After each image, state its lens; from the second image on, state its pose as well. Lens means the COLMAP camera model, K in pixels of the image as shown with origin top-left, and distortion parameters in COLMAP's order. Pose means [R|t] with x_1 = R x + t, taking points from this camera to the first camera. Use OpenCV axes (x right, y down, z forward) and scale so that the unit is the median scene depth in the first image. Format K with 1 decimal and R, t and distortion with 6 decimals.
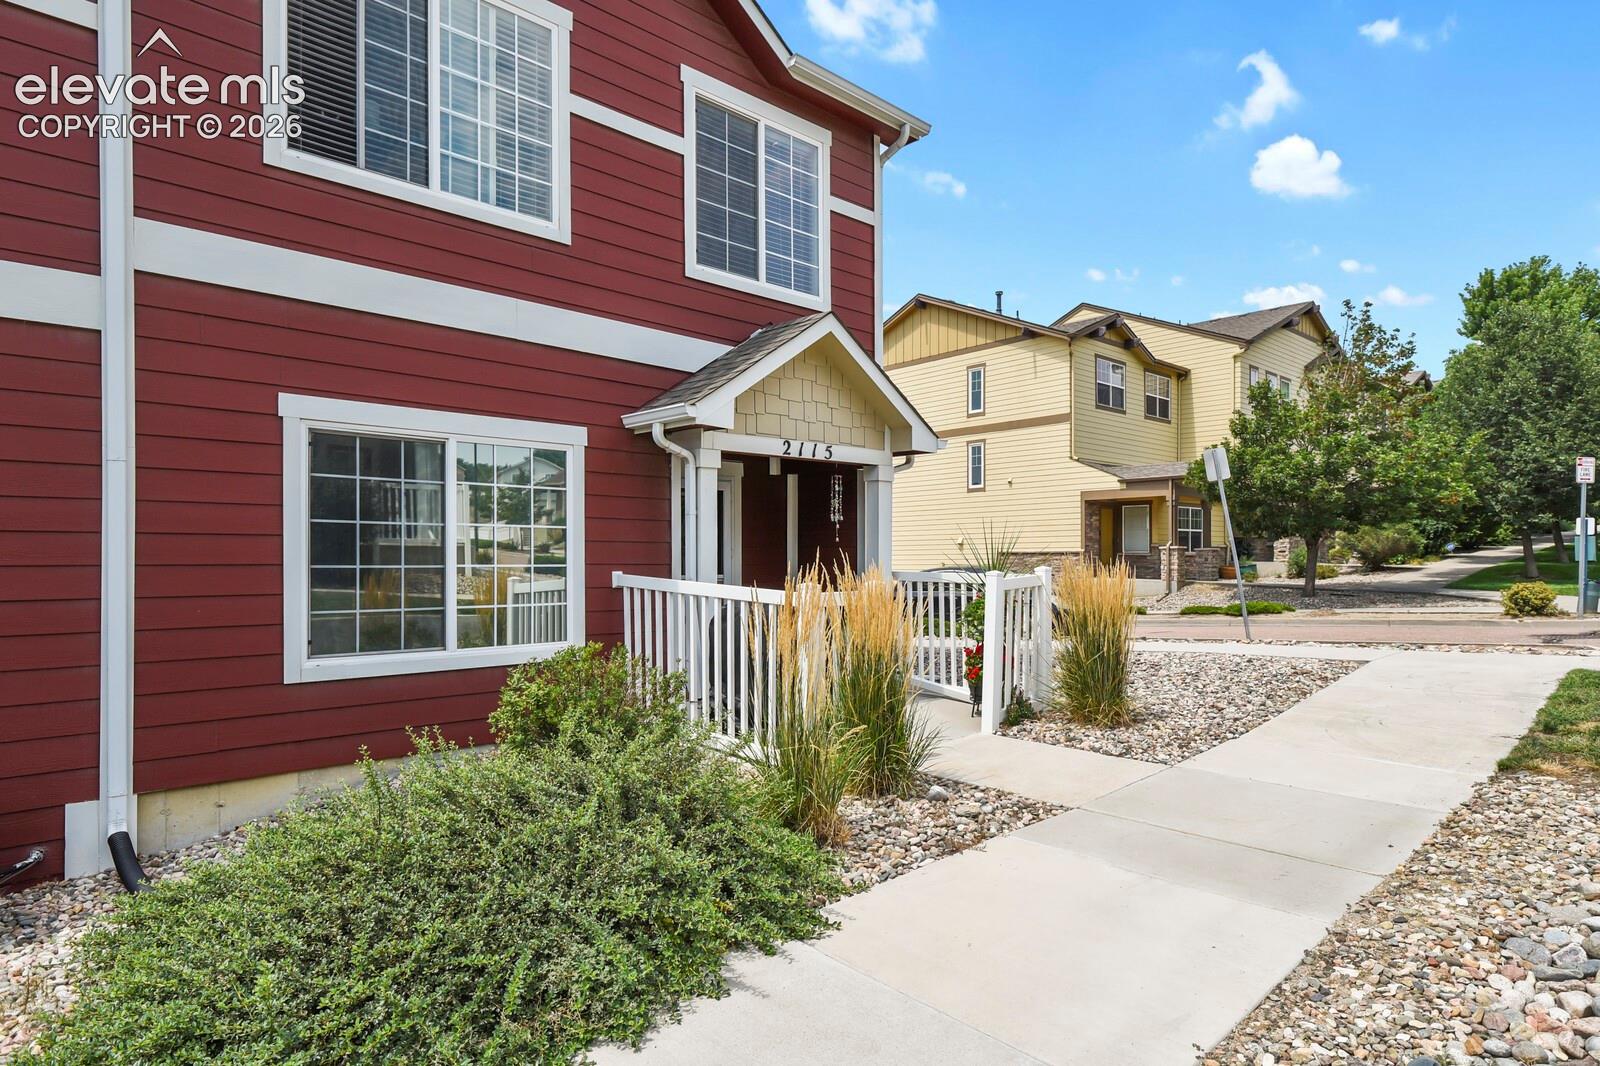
lens RADIAL K [[885.0, 0, 825.2], [0, 885.0, 551.2], [0, 0, 1]] dist [0.002538, -0.001427]
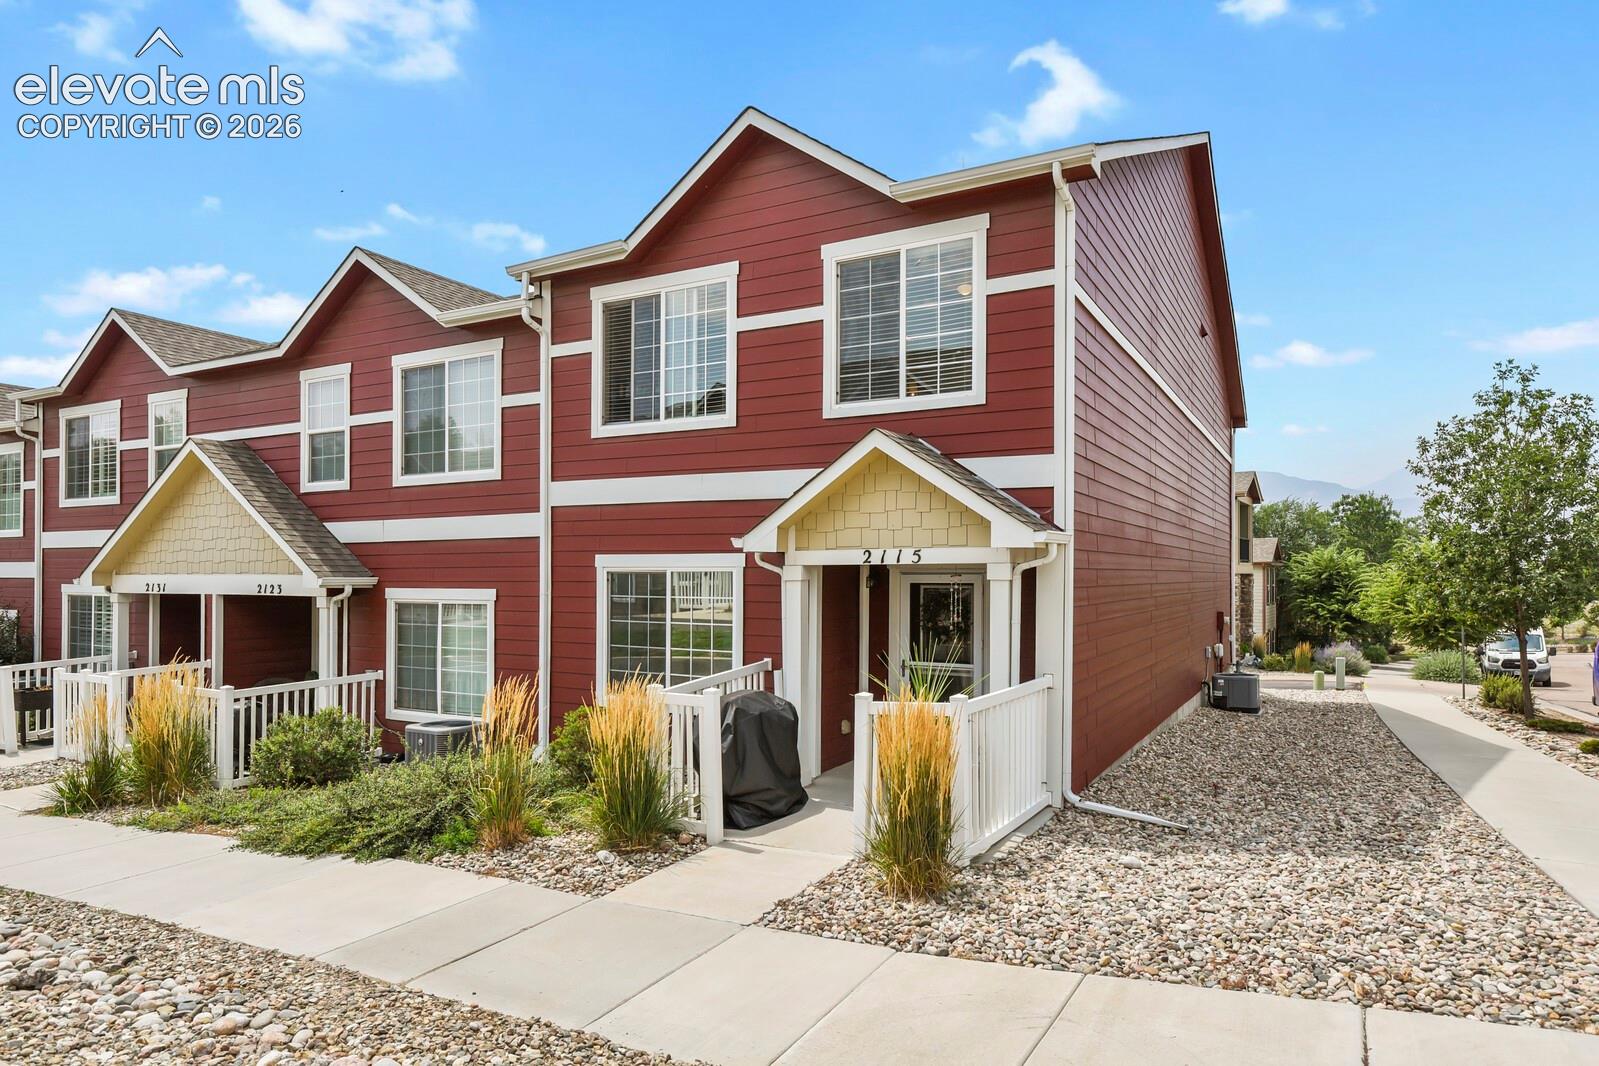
lens RADIAL K [[954.4, 0, 834.2], [0, 954.4, 557.0], [0, 0, 1]] dist [0.017832, -0.003319]
pose [[0.306088, -0.013333, -0.951910, 1.213871], [0.002856, 0.999910, -0.013087, -0.115217], [0.951999, 0.001287, 0.306098, 0.682398]]
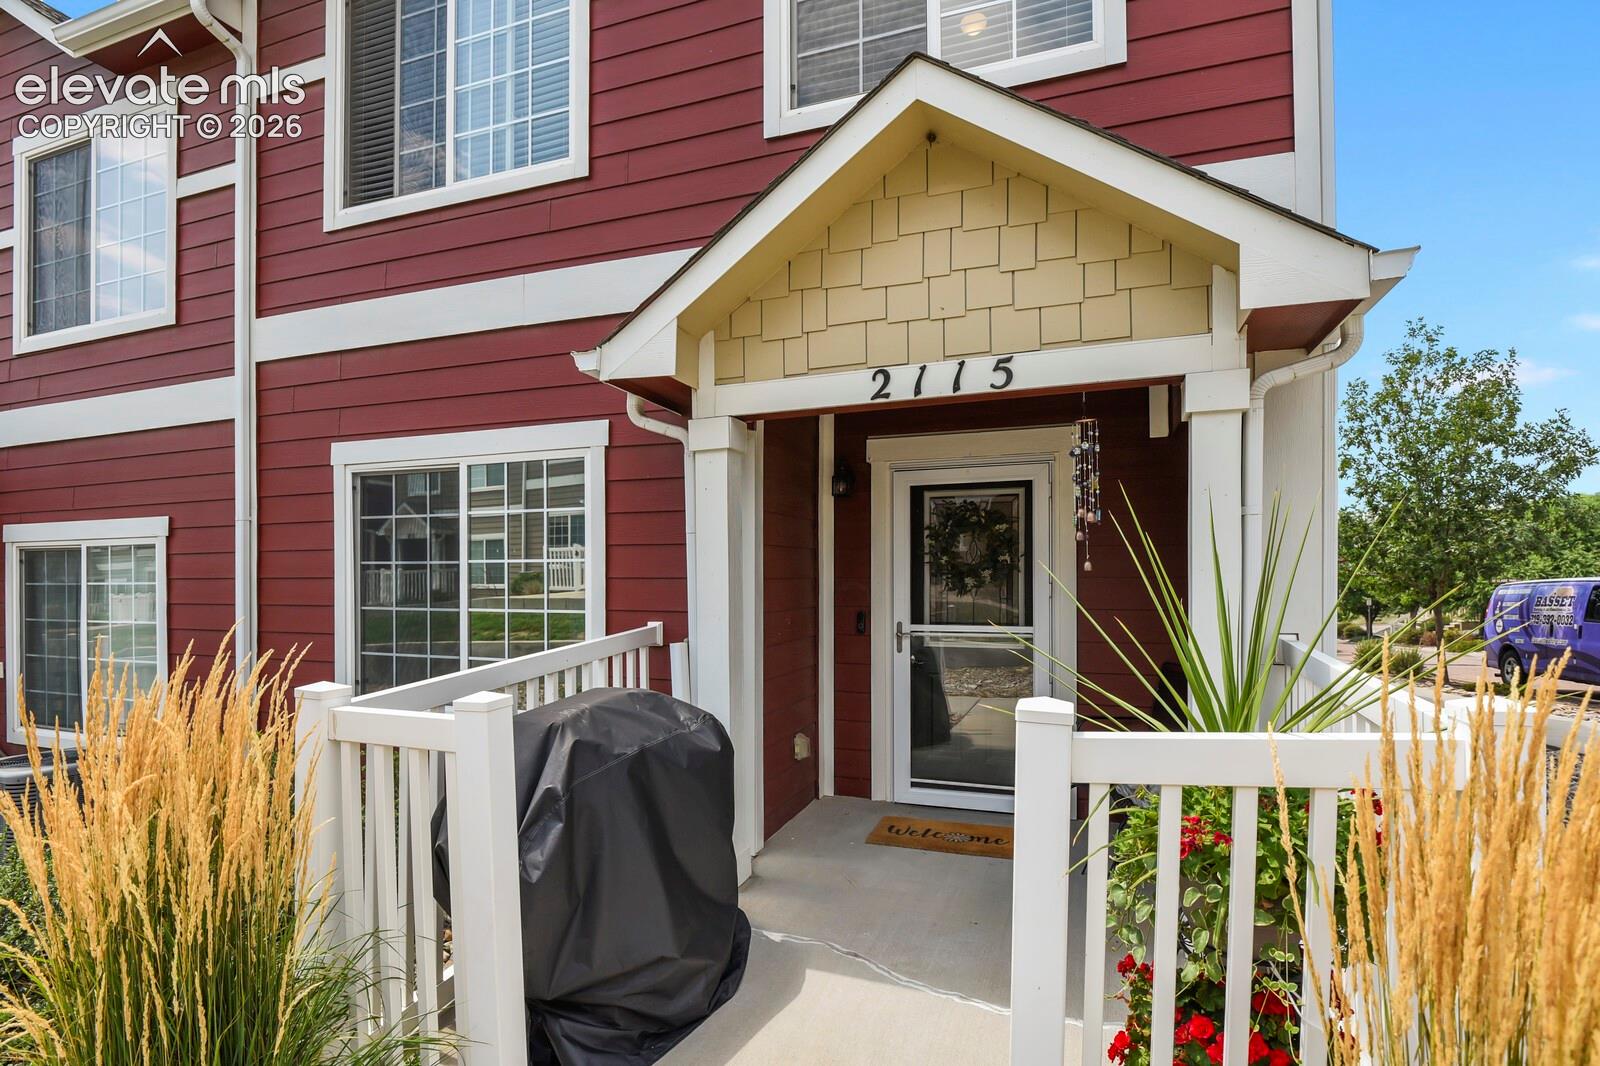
lens RADIAL K [[790.6, 0, 817.5], [0, 790.6, 568.9], [0, 0, 1]] dist [-0.014791, -0.002092]
pose [[0.439993, -0.007669, -0.897968, 0.379541], [0.012326, 0.999921, -0.002500, -0.015619], [0.897916, -0.009968, 0.440053, 0.880690]]
